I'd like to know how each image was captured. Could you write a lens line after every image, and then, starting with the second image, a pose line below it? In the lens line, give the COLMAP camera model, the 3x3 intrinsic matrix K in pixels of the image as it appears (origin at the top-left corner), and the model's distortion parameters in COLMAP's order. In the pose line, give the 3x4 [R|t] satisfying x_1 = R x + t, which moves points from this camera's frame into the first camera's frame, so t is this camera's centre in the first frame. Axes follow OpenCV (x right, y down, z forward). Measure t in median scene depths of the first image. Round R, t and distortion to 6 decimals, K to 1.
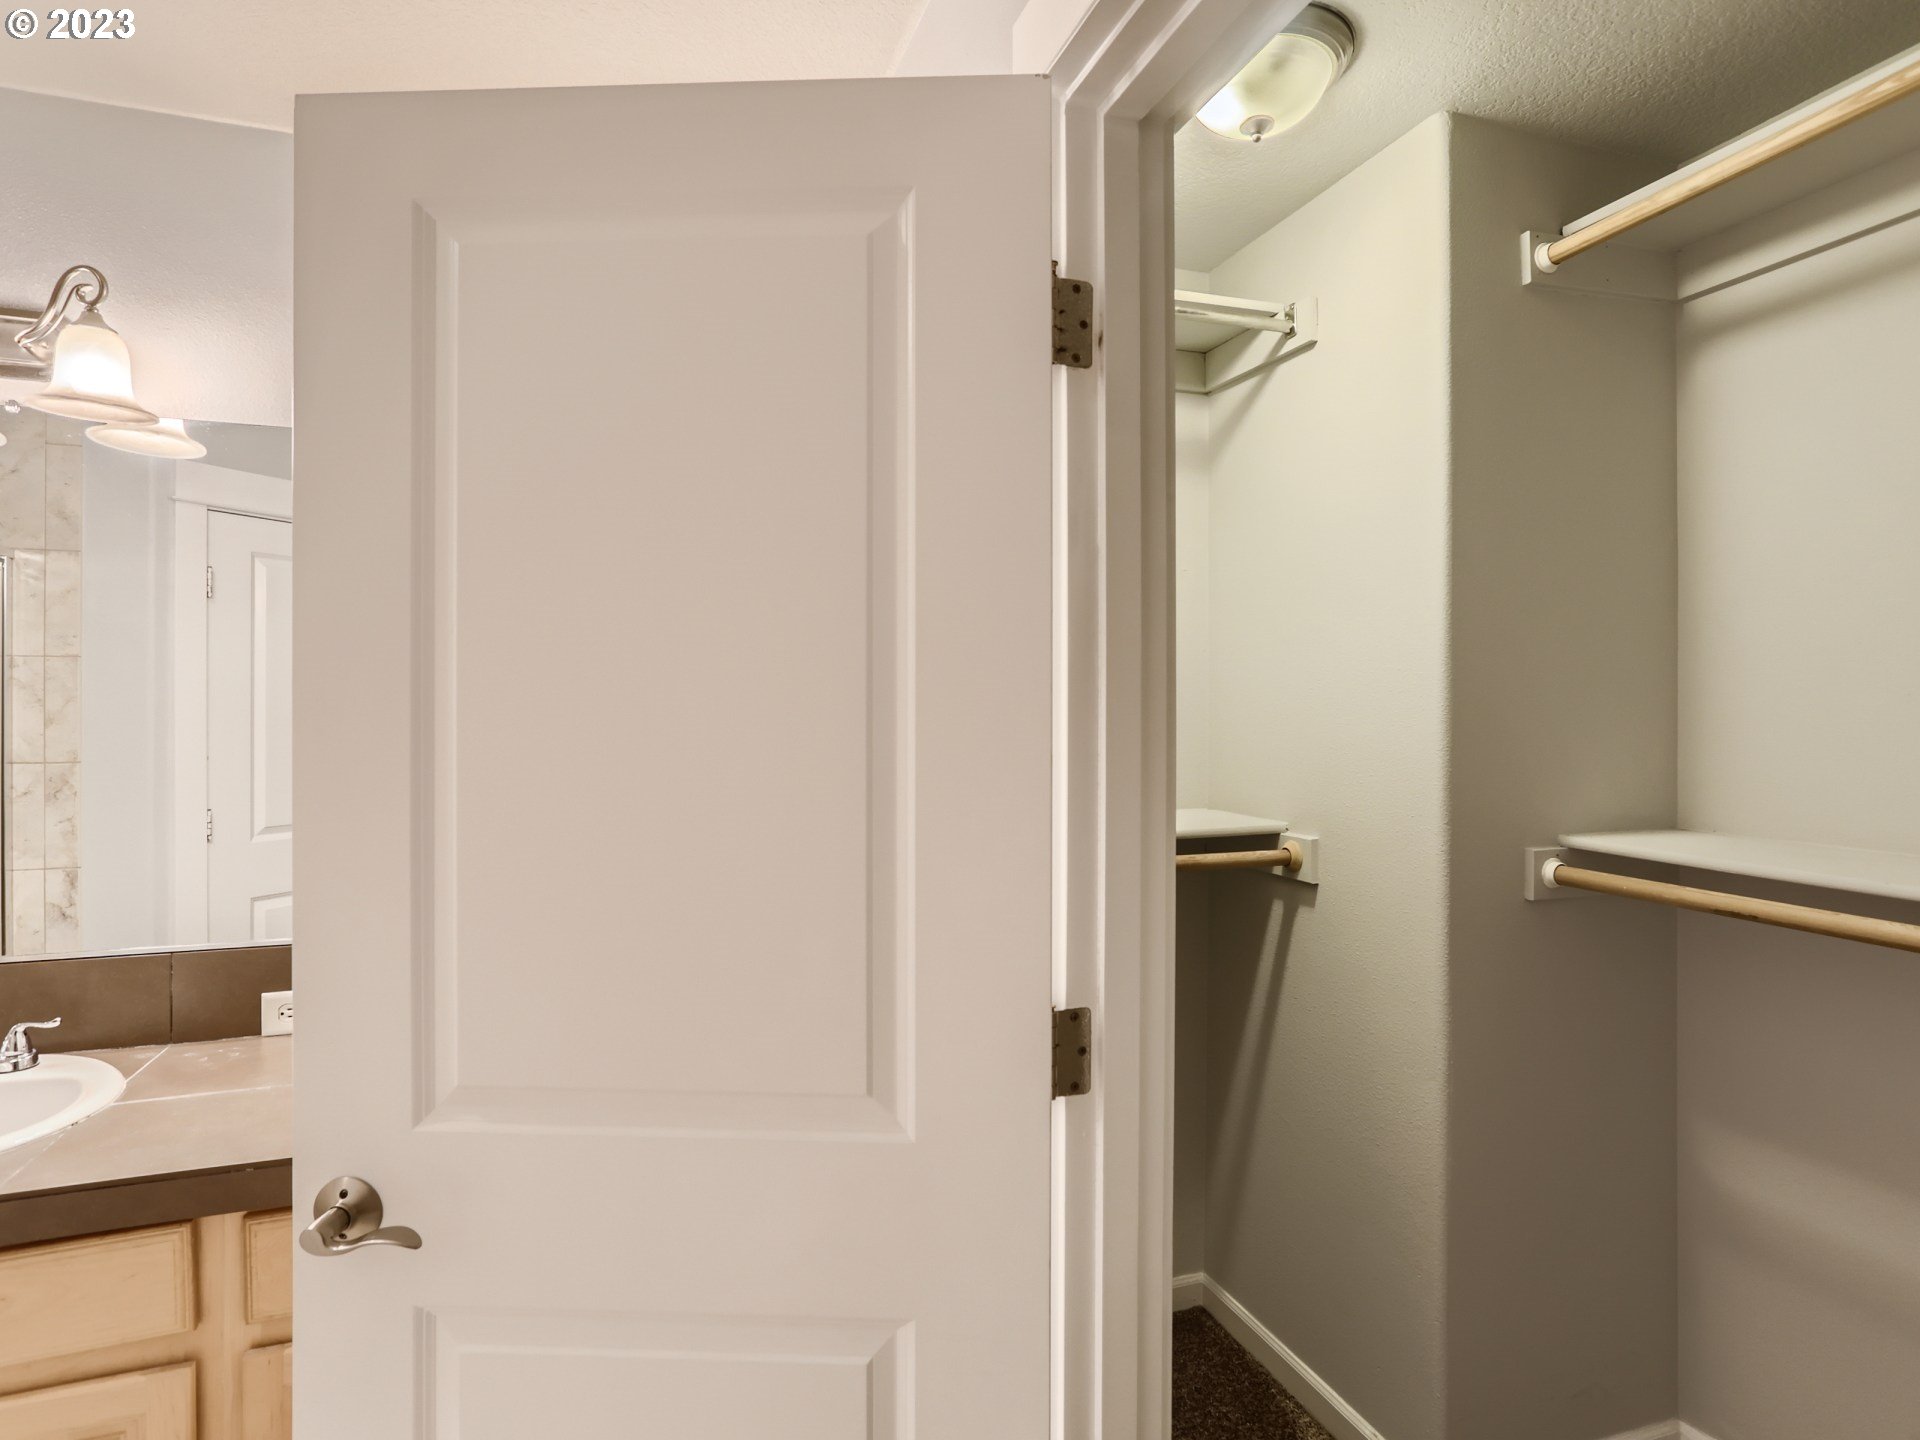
lens RADIAL K [[1029.5, 0, 955.7], [0, 1029.5, 709.7], [0, 0, 1]] dist [-0.035080, 0.021992]
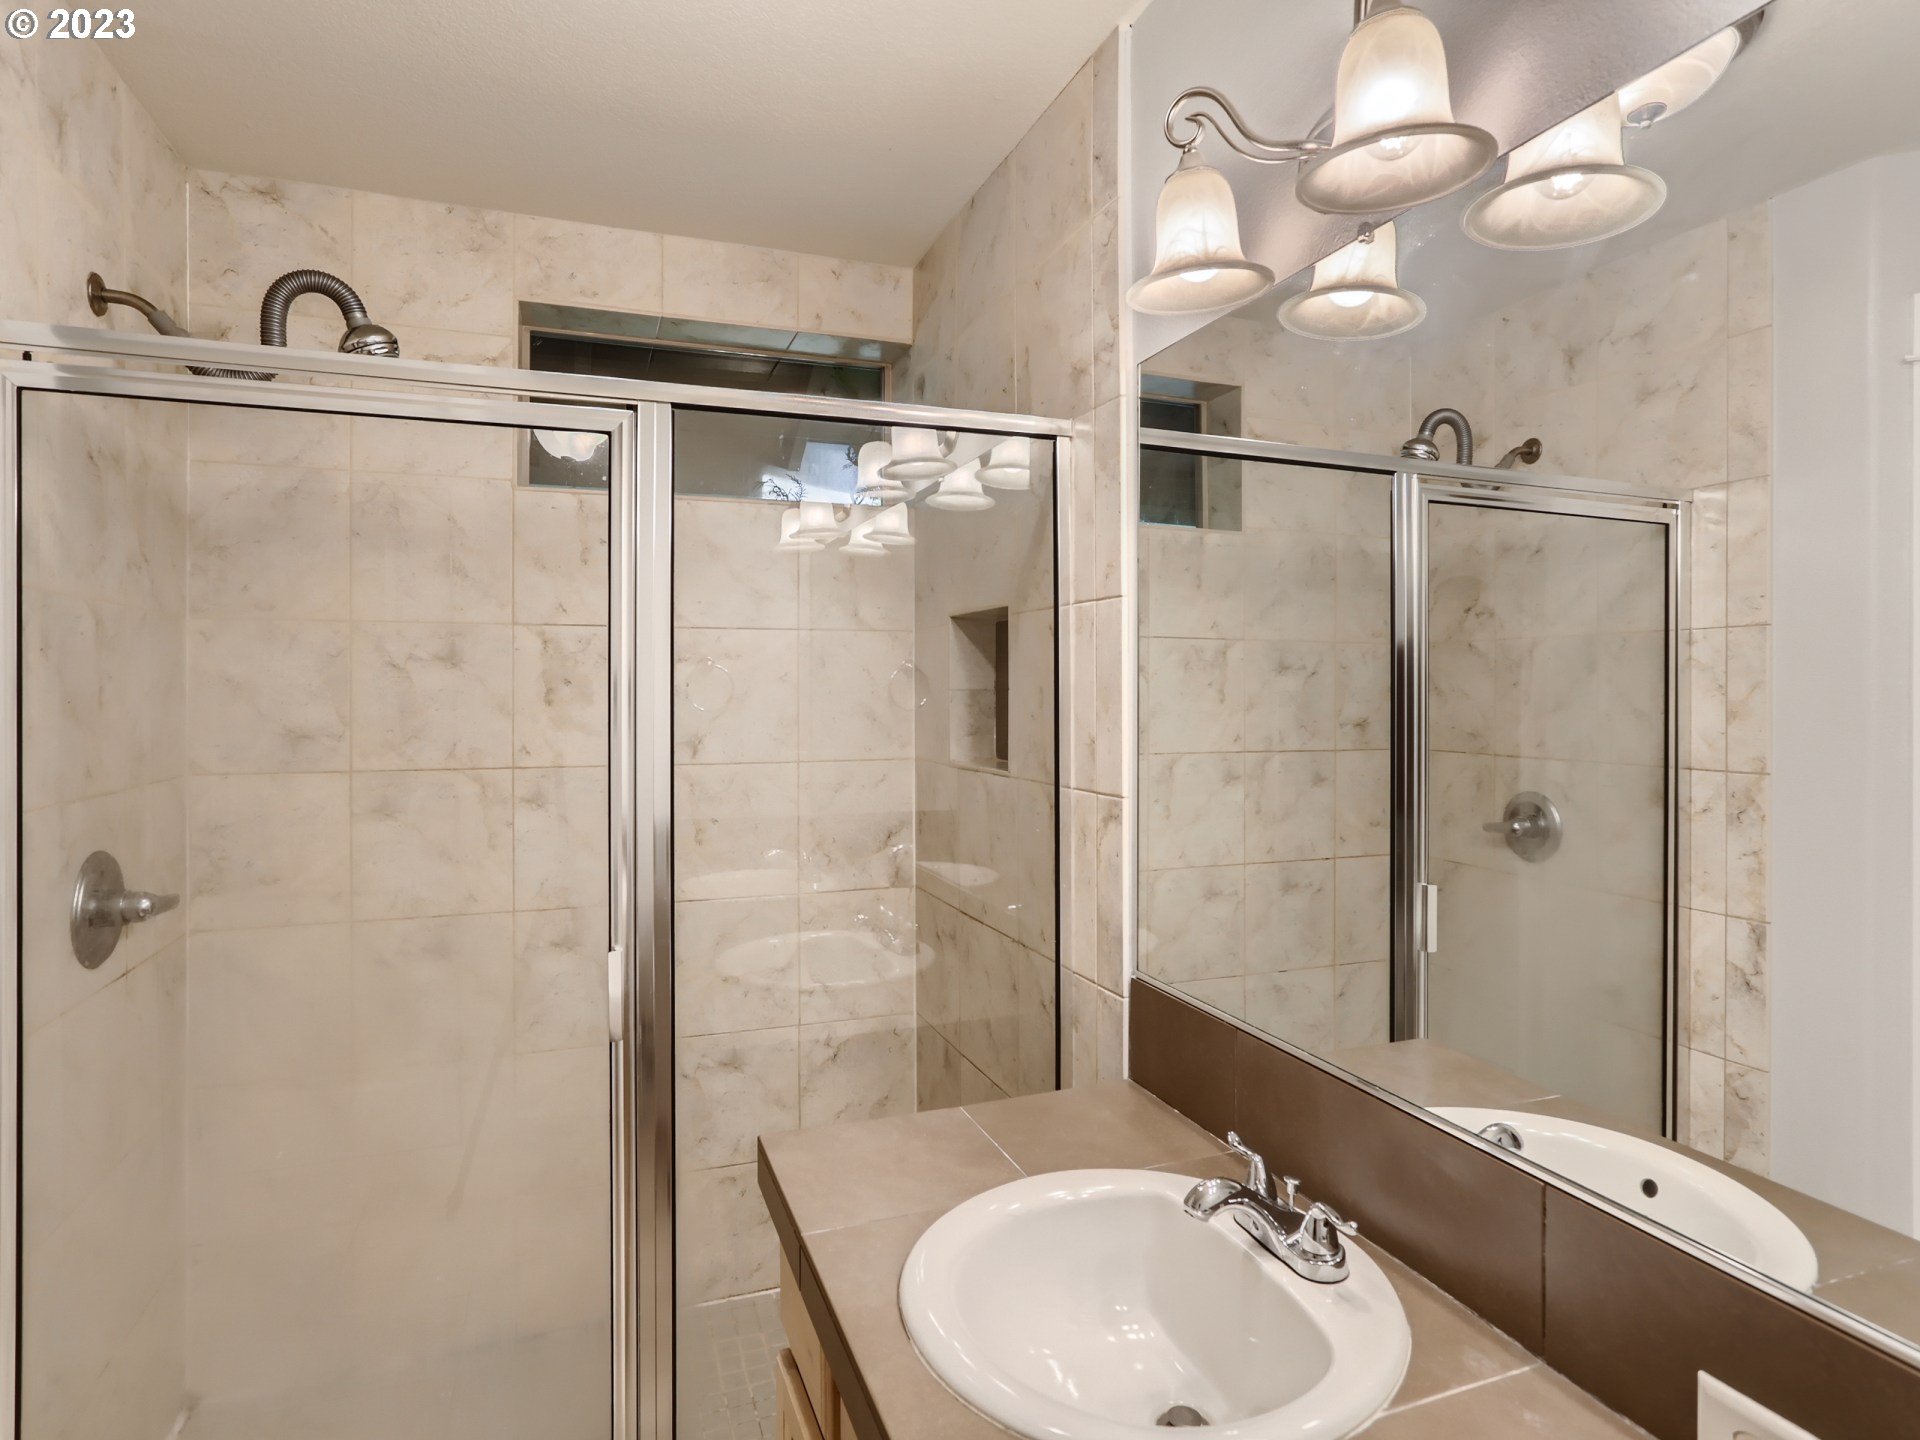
lens RADIAL K [[1046.2, 0, 959.3], [0, 1046.2, 695.9], [0, 0, 1]] dist [-0.033065, 0.019652]
pose [[0.027086, 0.002053, -0.999631, -0.163317], [-0.002691, 0.999994, 0.001981, -0.002615], [0.999629, 0.002636, 0.027091, 0.426180]]
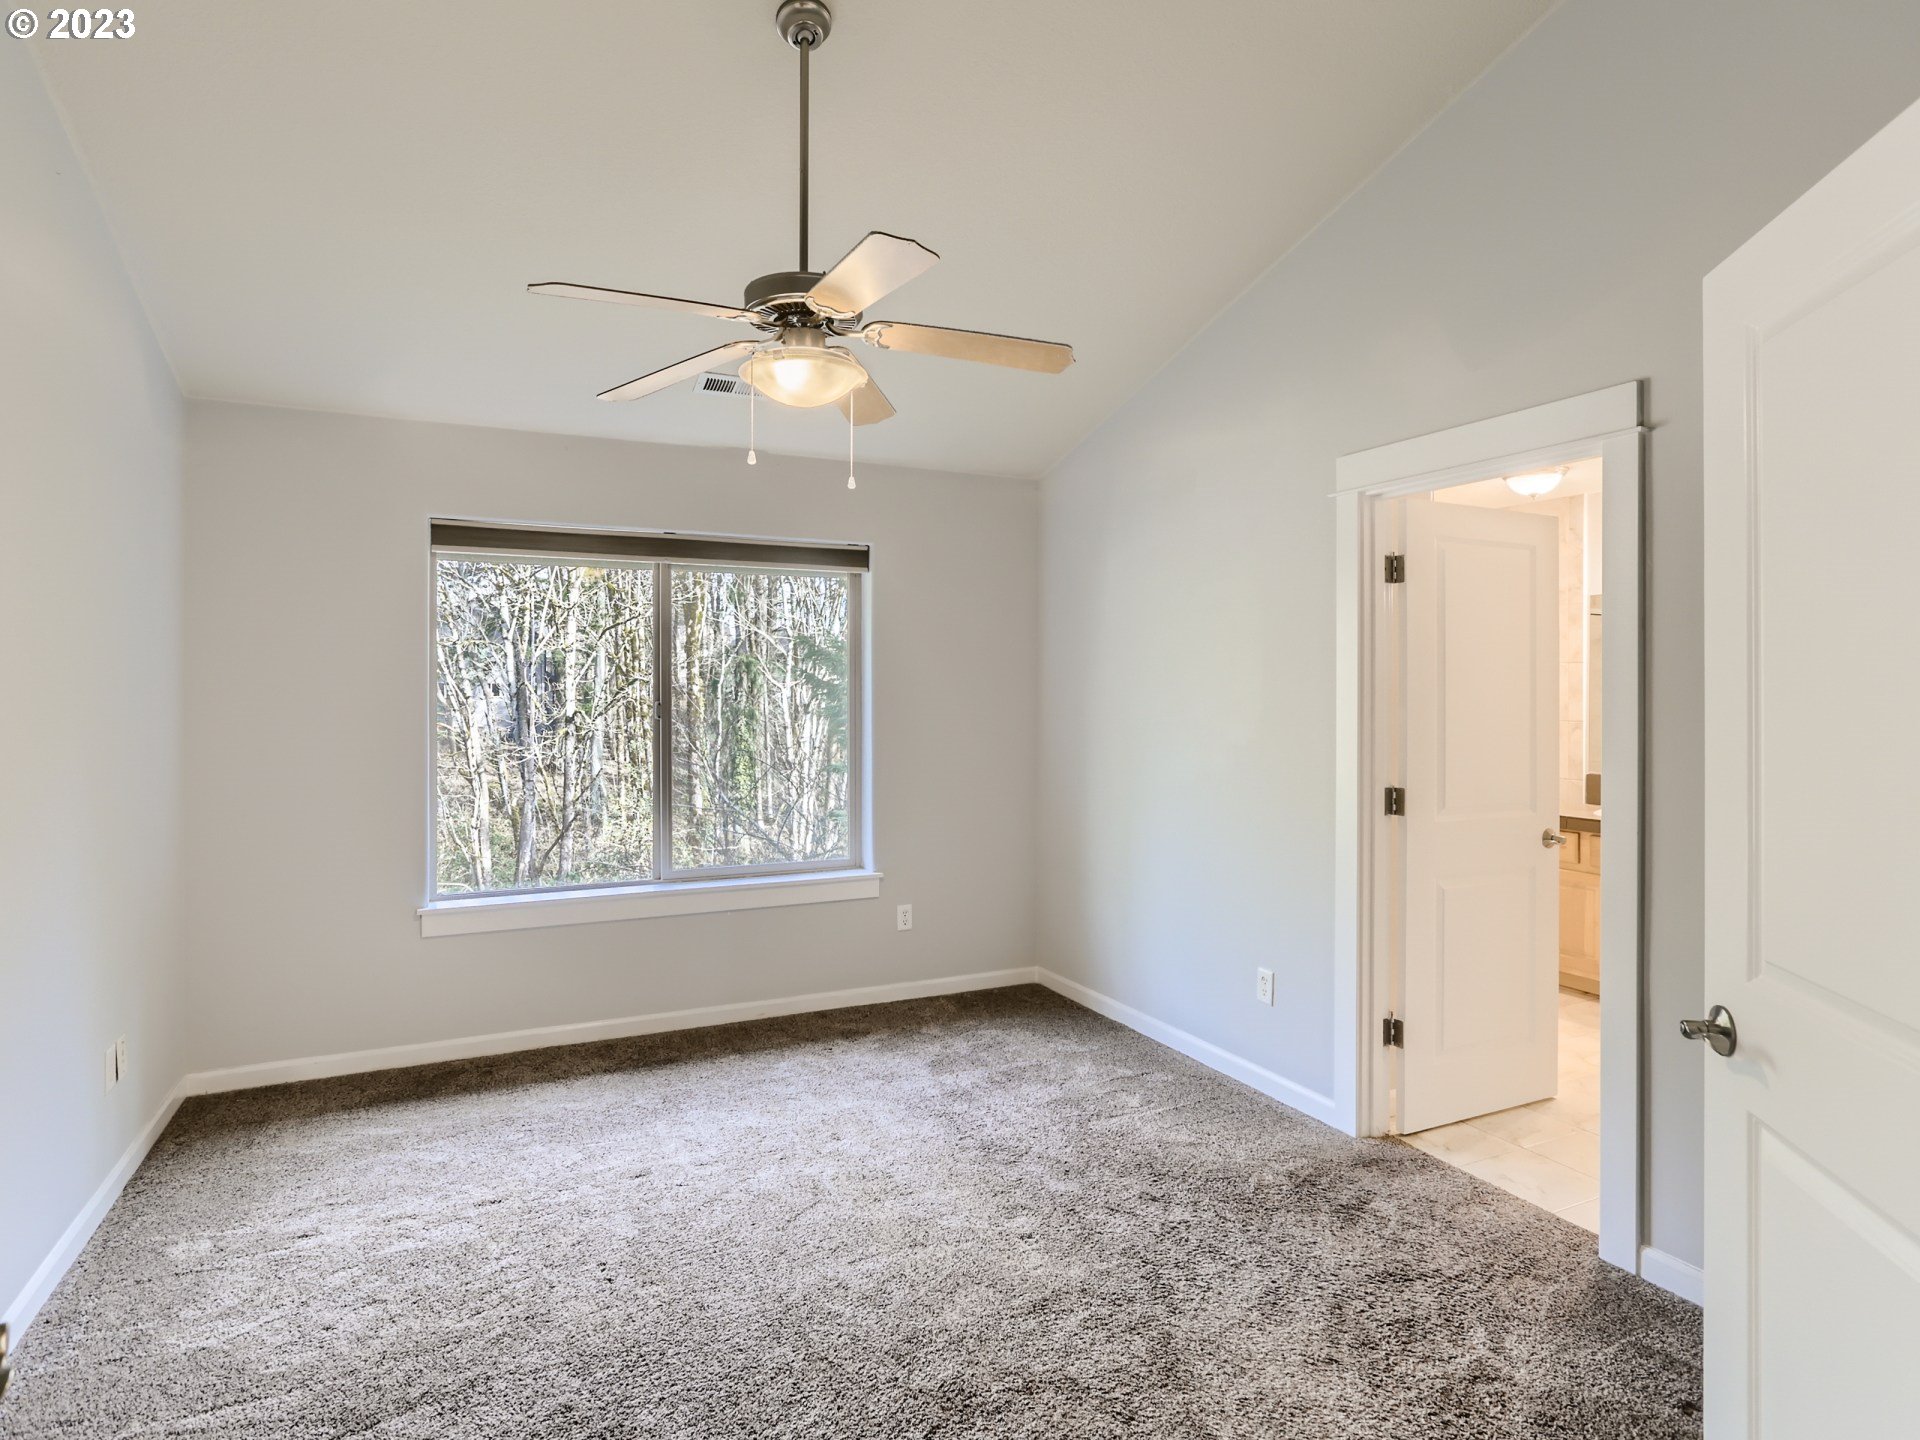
lens RADIAL K [[1051.7, 0, 957.9], [0, 1051.7, 691.6], [0, 0, 1]] dist [-0.041871, 0.028340]
pose [[0.117199, -0.002495, -0.993105, 1.030127], [-0.004857, 0.999983, -0.003086, 0.009845], [0.993097, 0.005185, 0.117185, -0.827254]]
